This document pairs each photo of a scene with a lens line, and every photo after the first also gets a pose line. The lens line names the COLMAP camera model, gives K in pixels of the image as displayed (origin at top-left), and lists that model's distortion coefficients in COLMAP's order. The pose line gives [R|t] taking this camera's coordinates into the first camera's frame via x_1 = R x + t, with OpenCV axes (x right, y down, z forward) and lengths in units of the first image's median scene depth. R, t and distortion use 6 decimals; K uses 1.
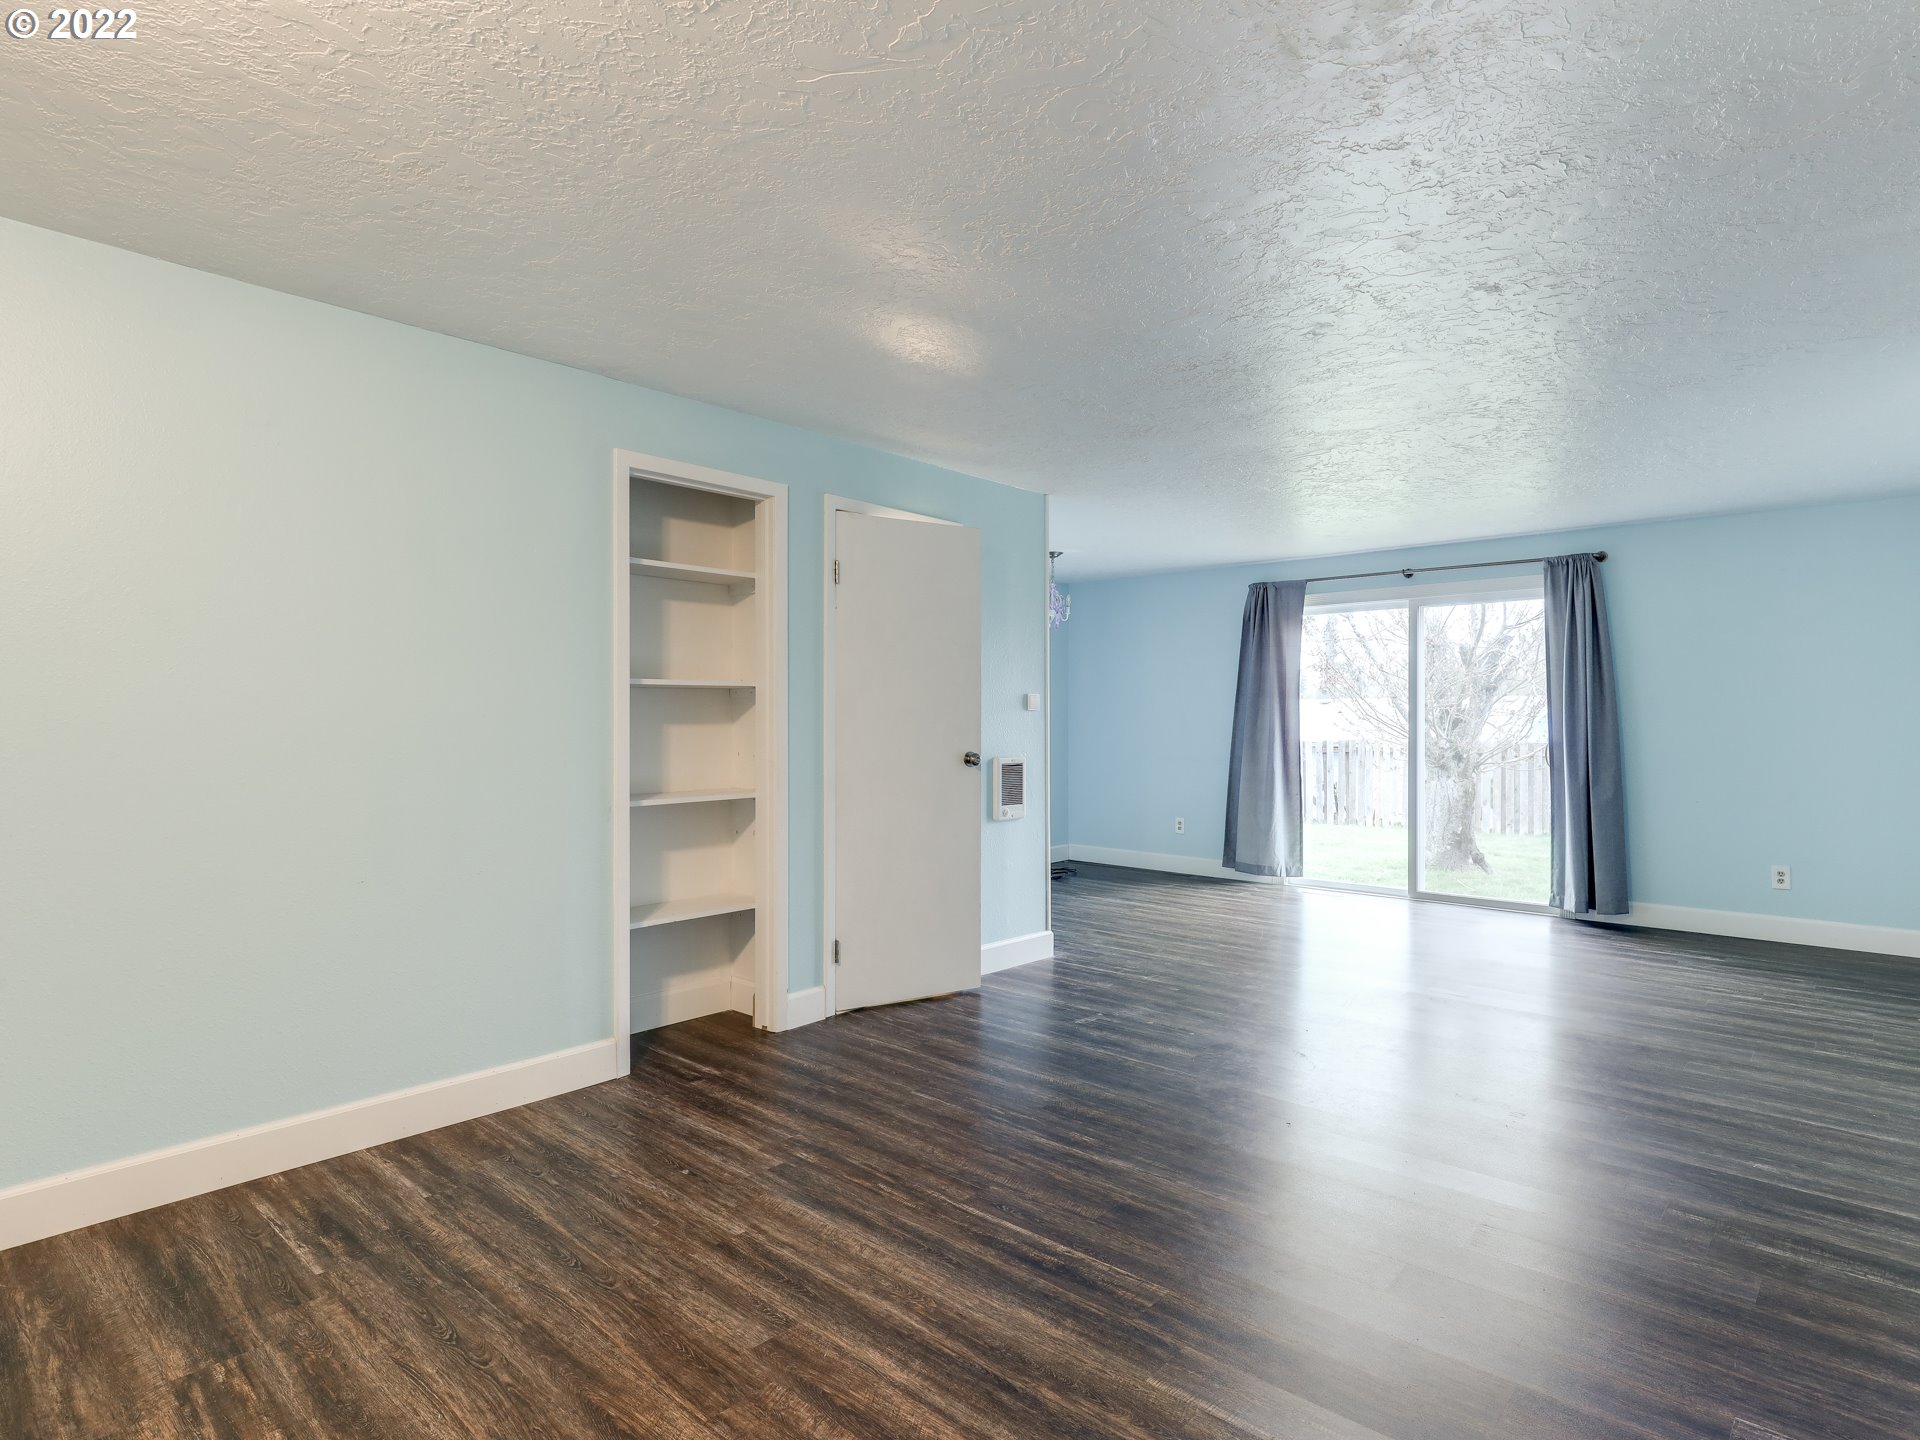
lens RADIAL K [[1036.8, 0, 954.3], [0, 1036.8, 720.3], [0, 0, 1]] dist [0.000340, -0.001023]
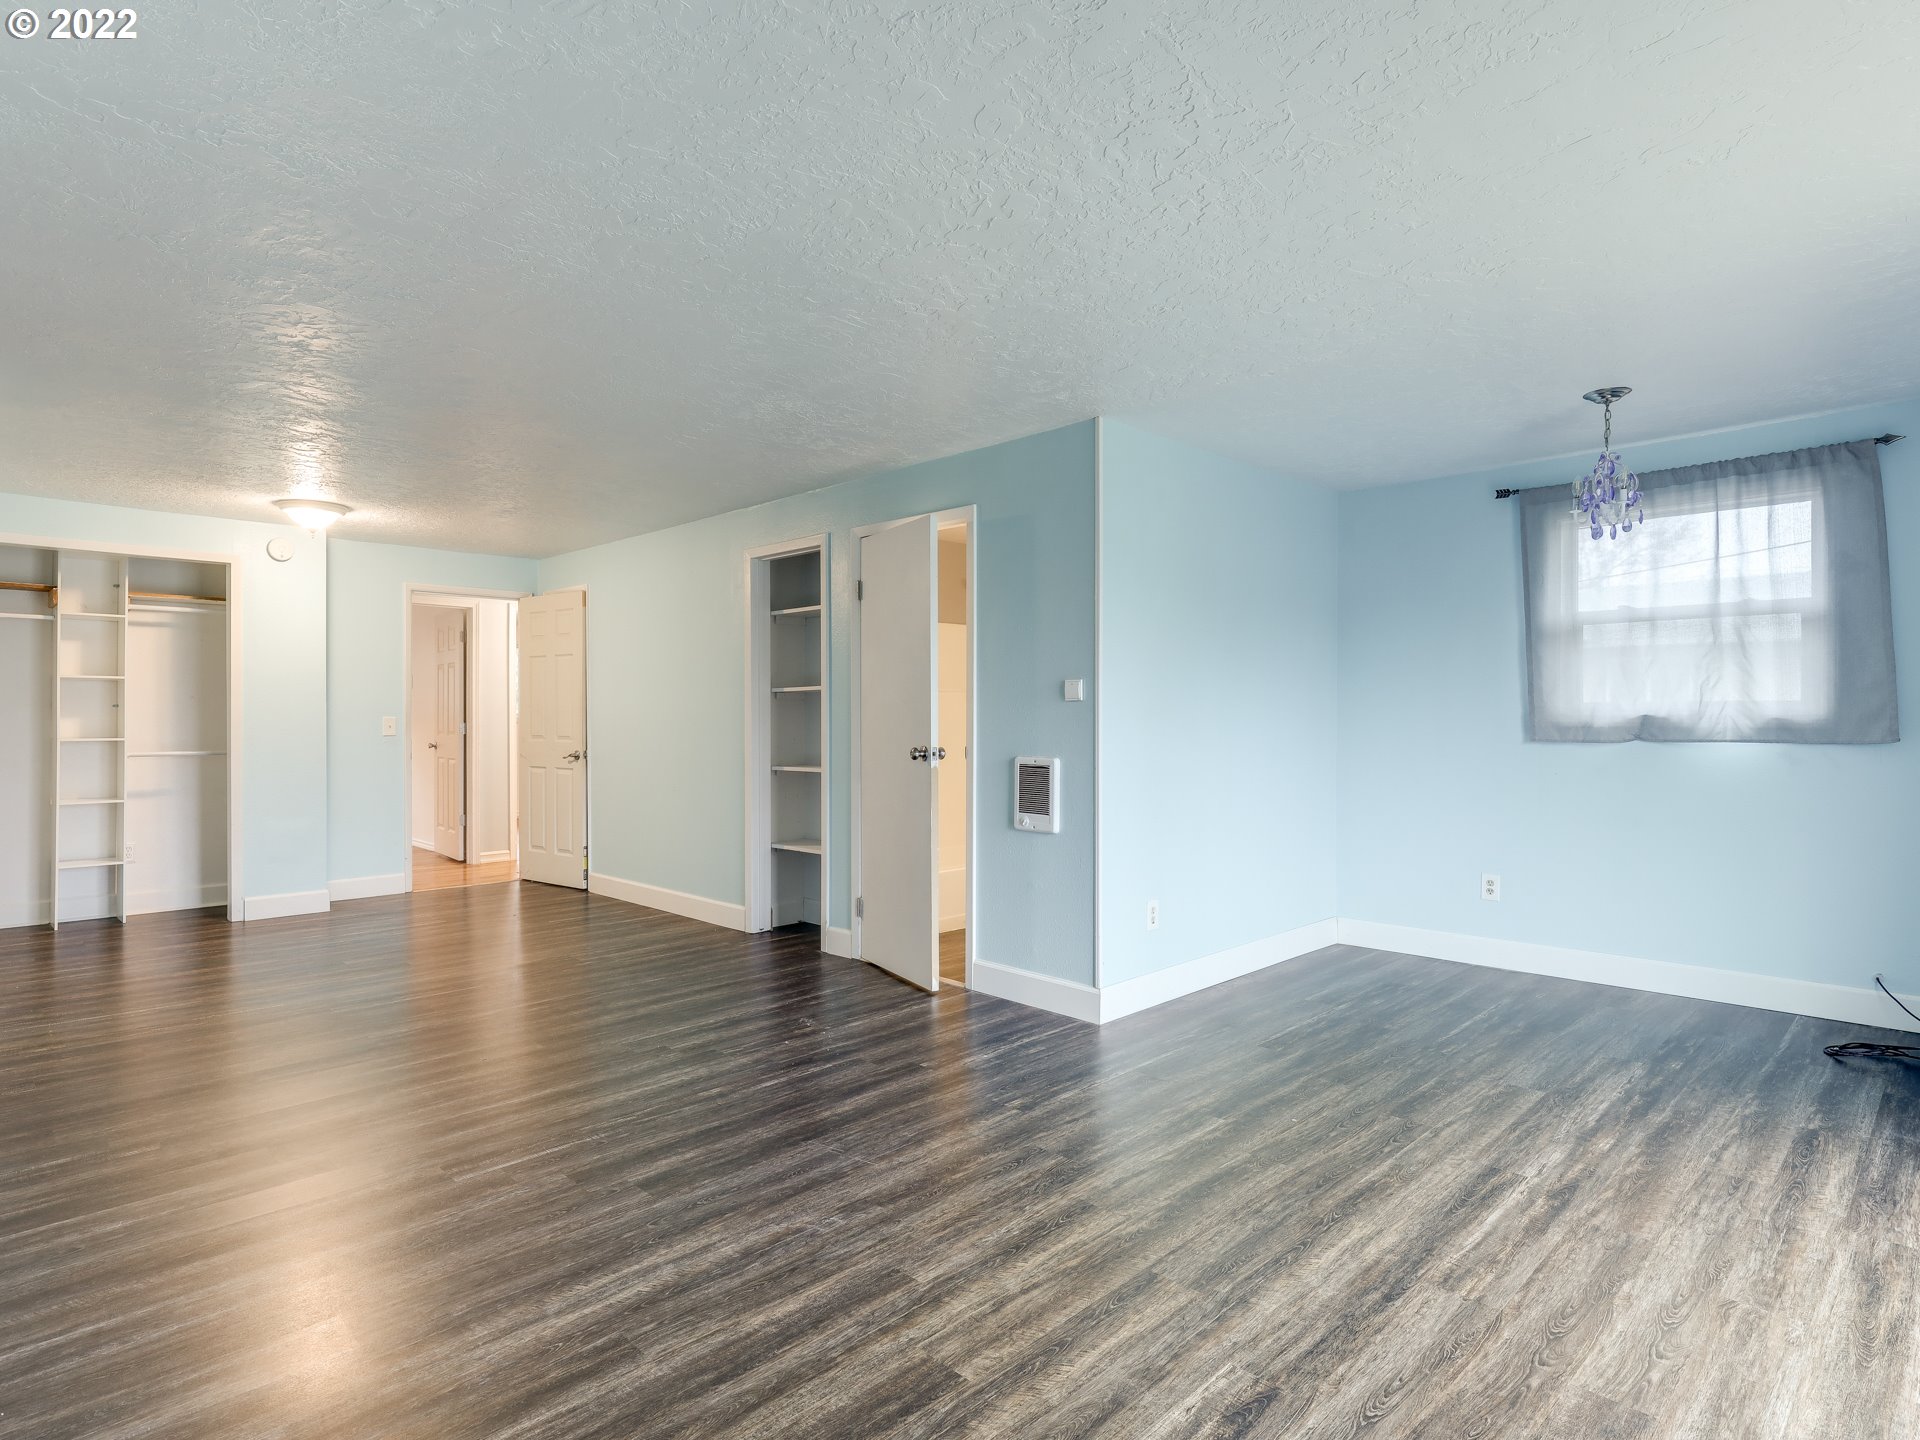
lens RADIAL K [[1042.6, 0, 951.3], [0, 1042.6, 686.0], [0, 0, 1]] dist [0.004684, -0.000908]
pose [[-0.055212, -0.027463, -0.998097, 1.092831], [-0.000345, 0.999622, -0.027486, 0.000797], [0.998475, -0.001174, -0.055201, 1.174318]]
